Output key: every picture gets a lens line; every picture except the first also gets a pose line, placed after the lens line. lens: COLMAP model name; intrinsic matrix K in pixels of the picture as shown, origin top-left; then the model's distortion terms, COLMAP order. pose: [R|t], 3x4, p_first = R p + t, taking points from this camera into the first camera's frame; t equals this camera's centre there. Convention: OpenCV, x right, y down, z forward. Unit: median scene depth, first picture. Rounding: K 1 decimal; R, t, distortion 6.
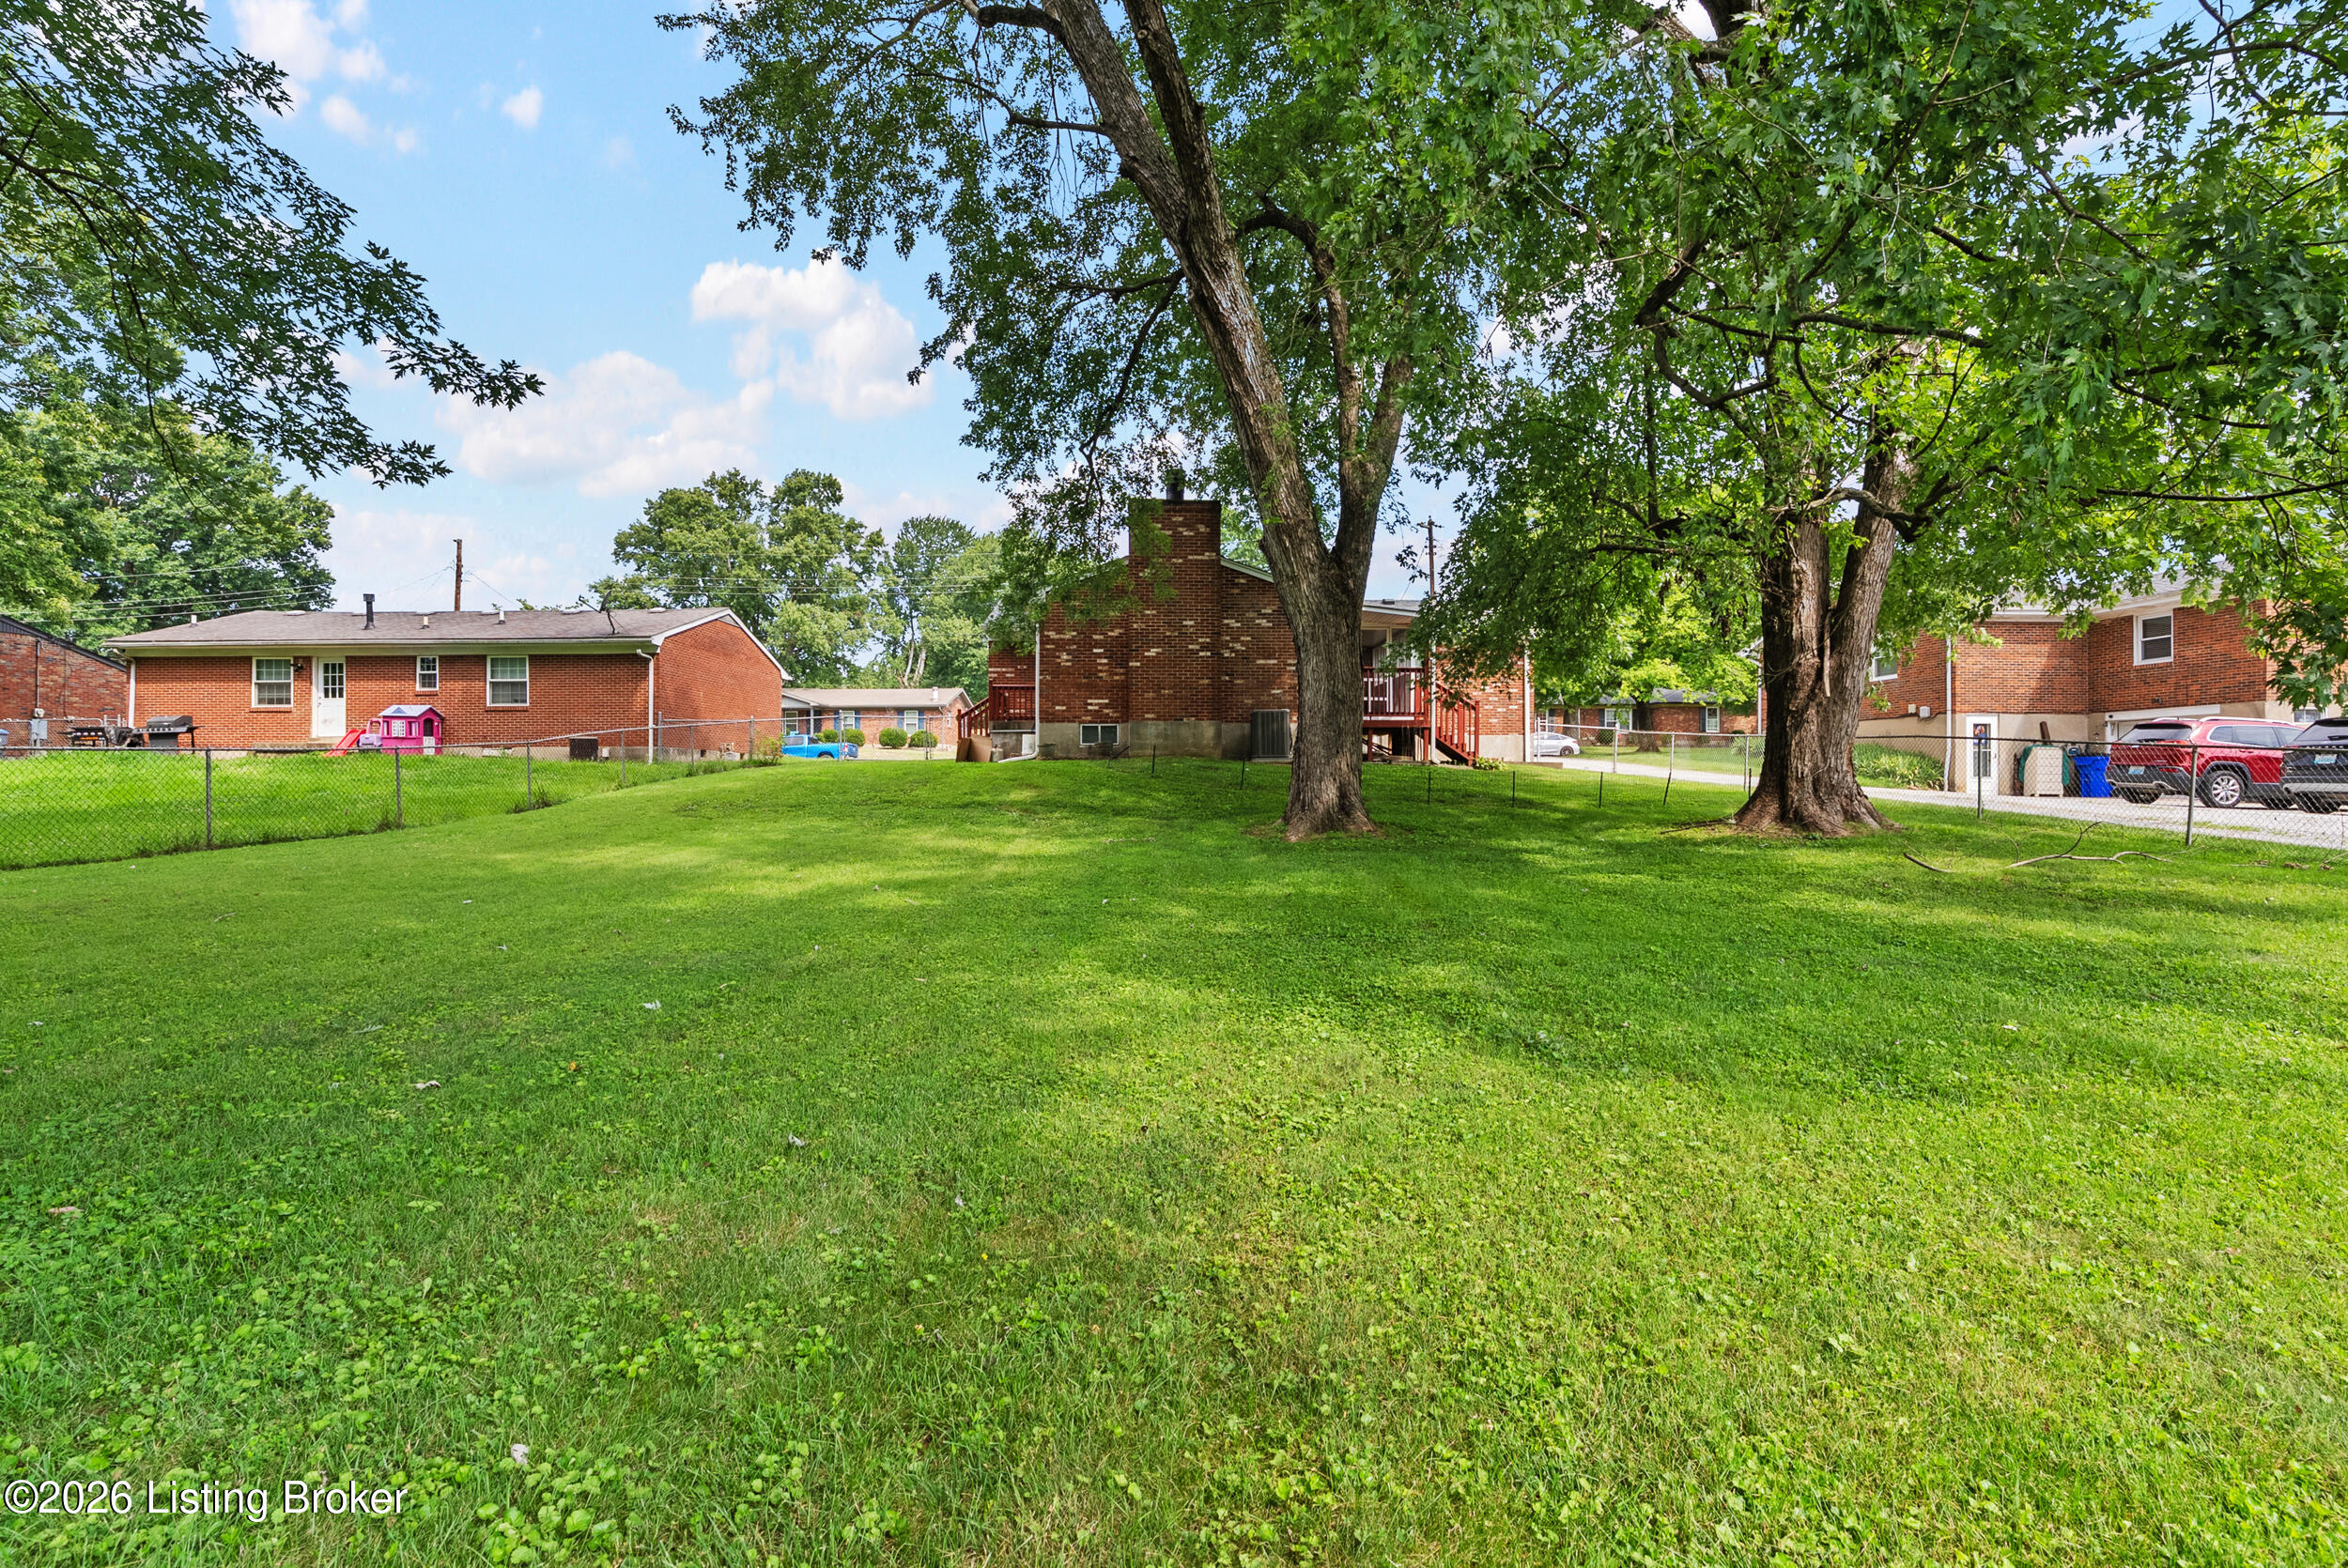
lens RADIAL K [[1071.1, 0, 1174.0], [0, 1071.1, 784.0], [0, 0, 1]] dist [-0.010223, 0.000794]
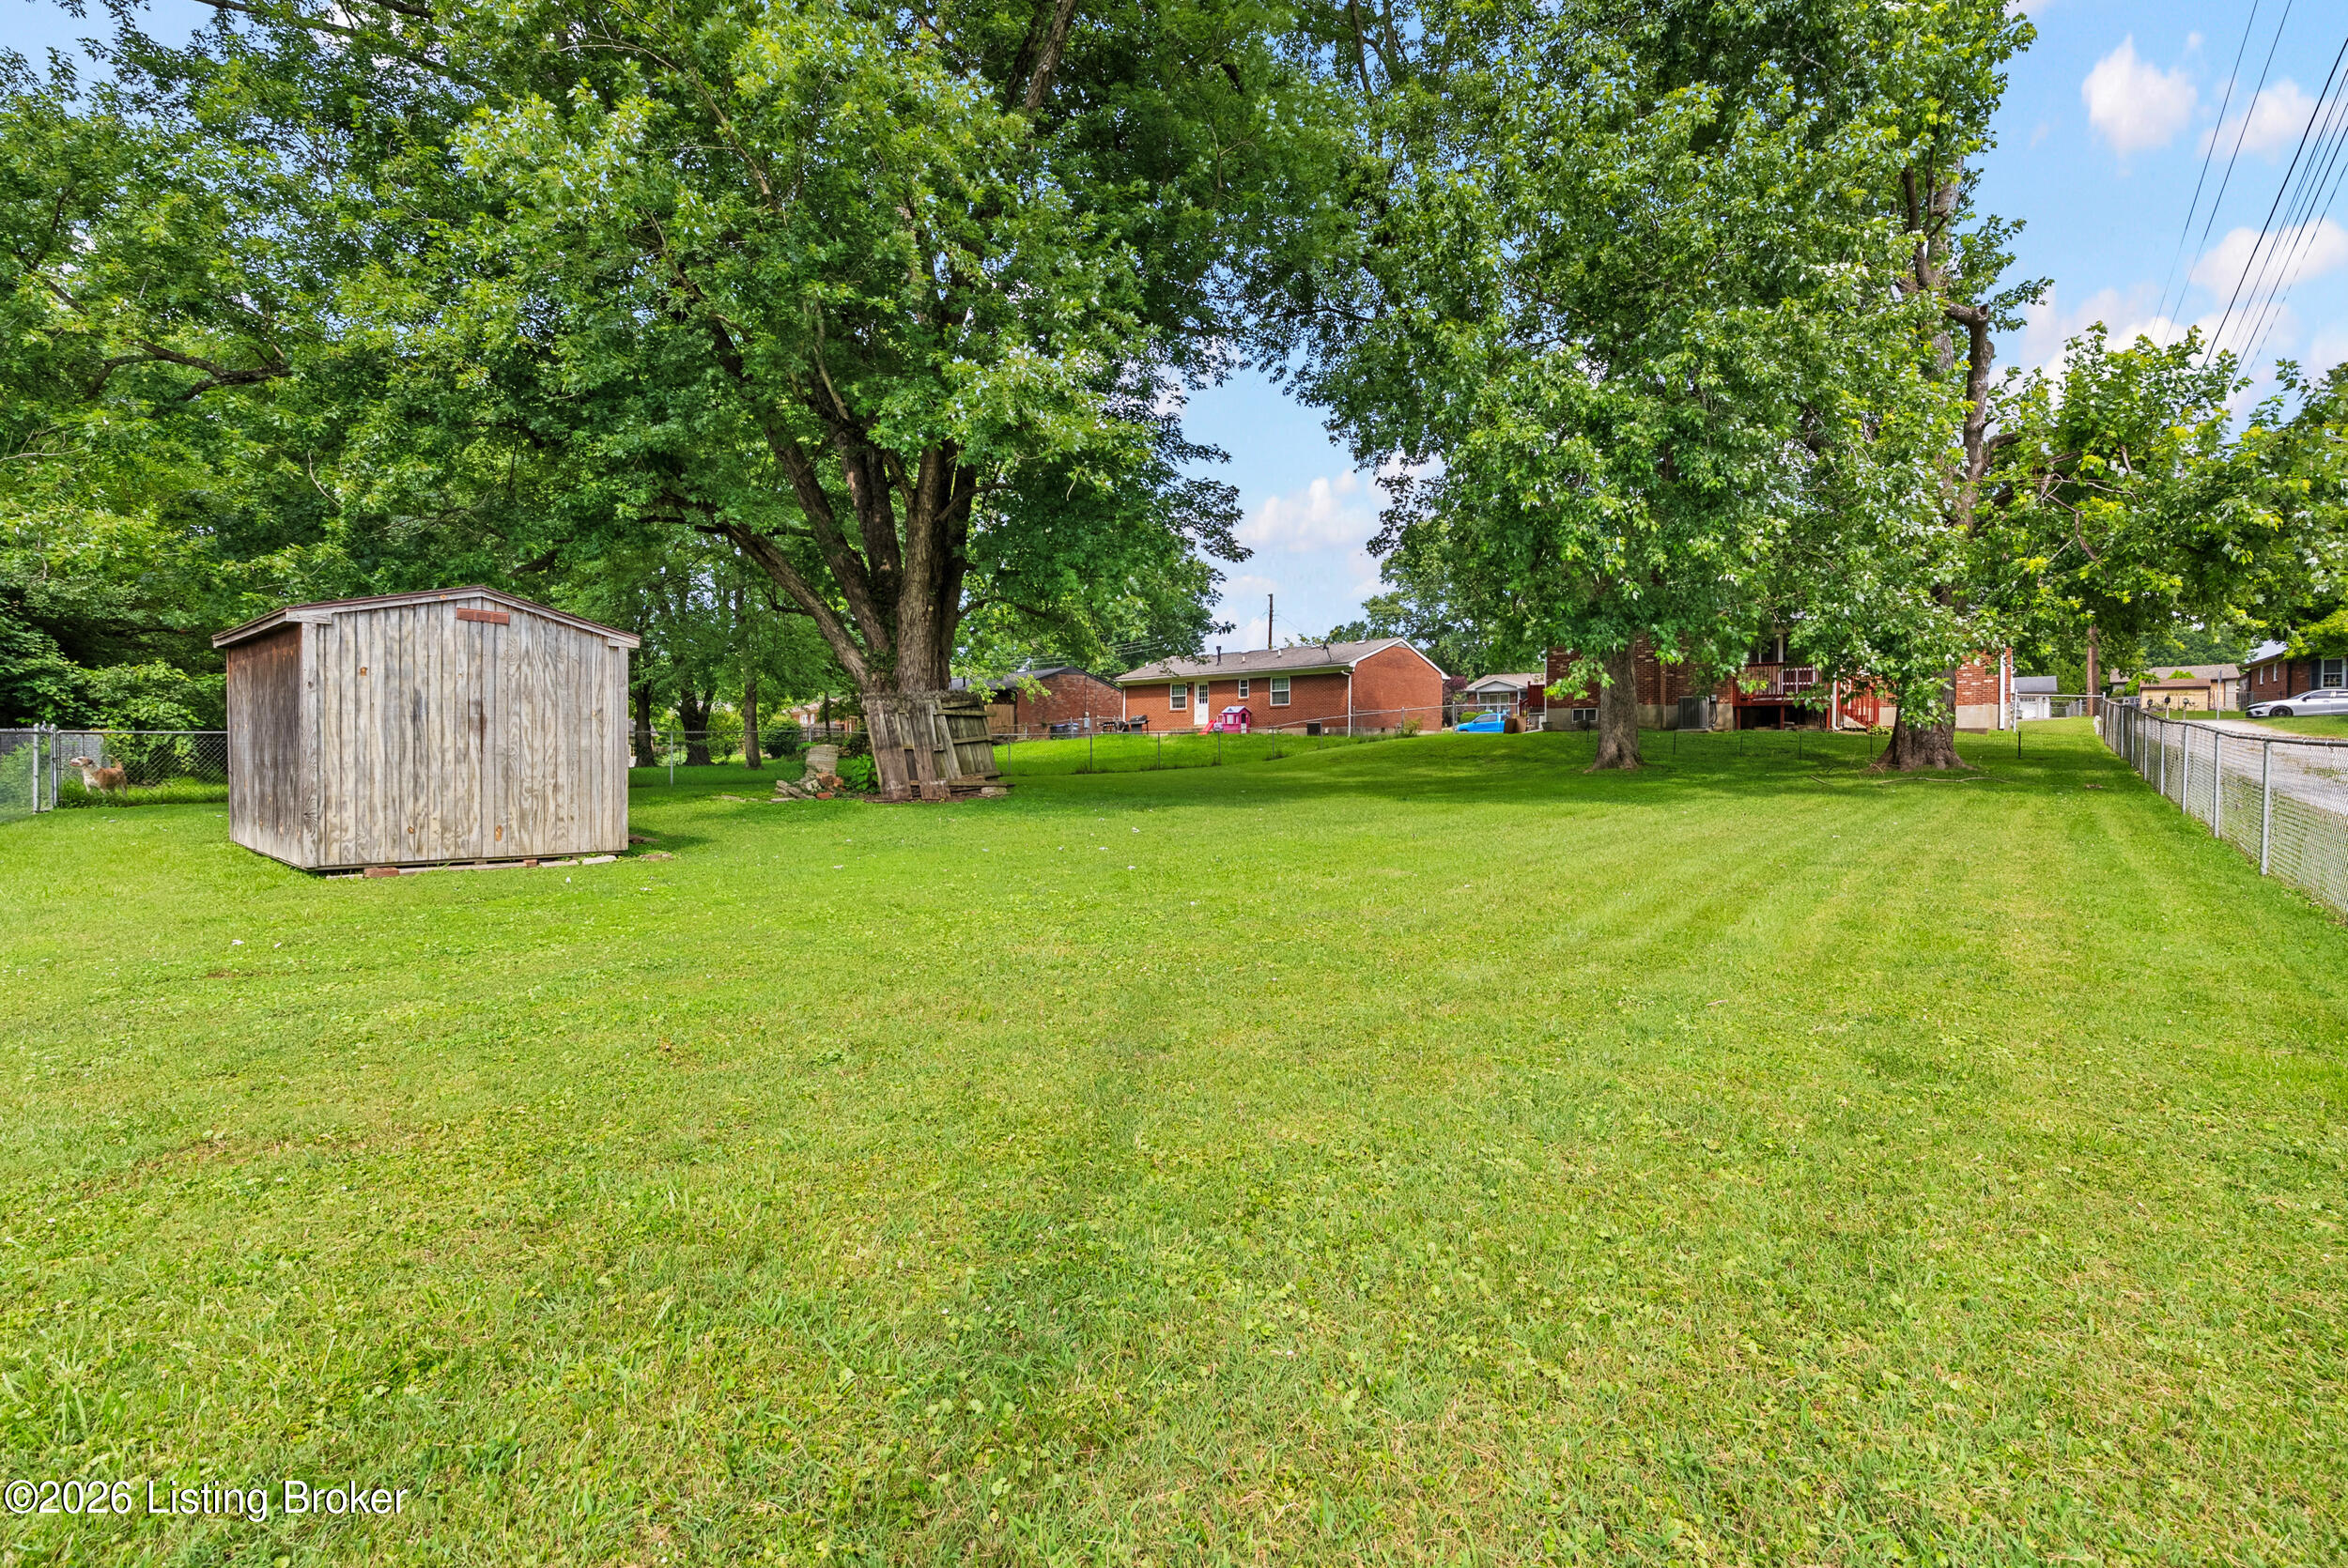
lens RADIAL K [[1092.6, 0, 1177.1], [0, 1092.6, 772.1], [0, 0, 1]] dist [-0.010227, 0.001270]
pose [[0.762160, 0.010844, -0.647298, 0.430600], [-0.002185, 0.999897, 0.014178, 0.013247], [0.647385, -0.009392, 0.762105, -0.507750]]
